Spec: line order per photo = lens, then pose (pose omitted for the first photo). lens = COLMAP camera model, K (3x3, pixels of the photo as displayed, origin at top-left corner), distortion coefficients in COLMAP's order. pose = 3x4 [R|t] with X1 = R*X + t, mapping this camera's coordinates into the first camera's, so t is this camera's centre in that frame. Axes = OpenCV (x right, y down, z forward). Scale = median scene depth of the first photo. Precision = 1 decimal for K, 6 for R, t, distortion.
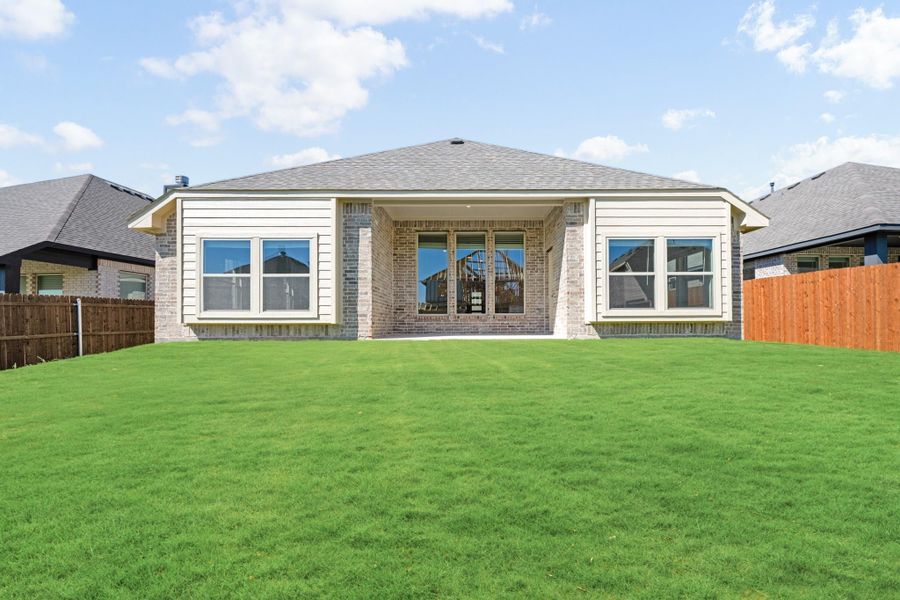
lens RADIAL K [[400.9, 0, 450.7], [0, 400.9, 317.8], [0, 0, 1]] dist [0.000814, -0.000002]
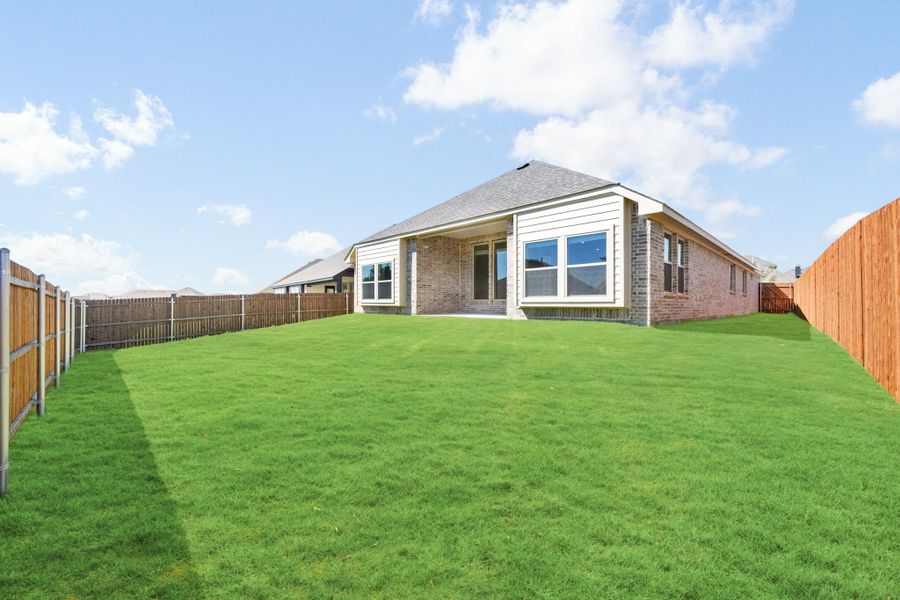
lens RADIAL K [[362.4, 0, 454.2], [0, 362.4, 302.2], [0, 0, 1]] dist [0.000083, -0.000138]
pose [[0.691319, 0.002413, -0.722545, 1.076786], [-0.001427, 0.999997, 0.001973, -0.006506], [0.722548, -0.000333, 0.691321, 0.016243]]
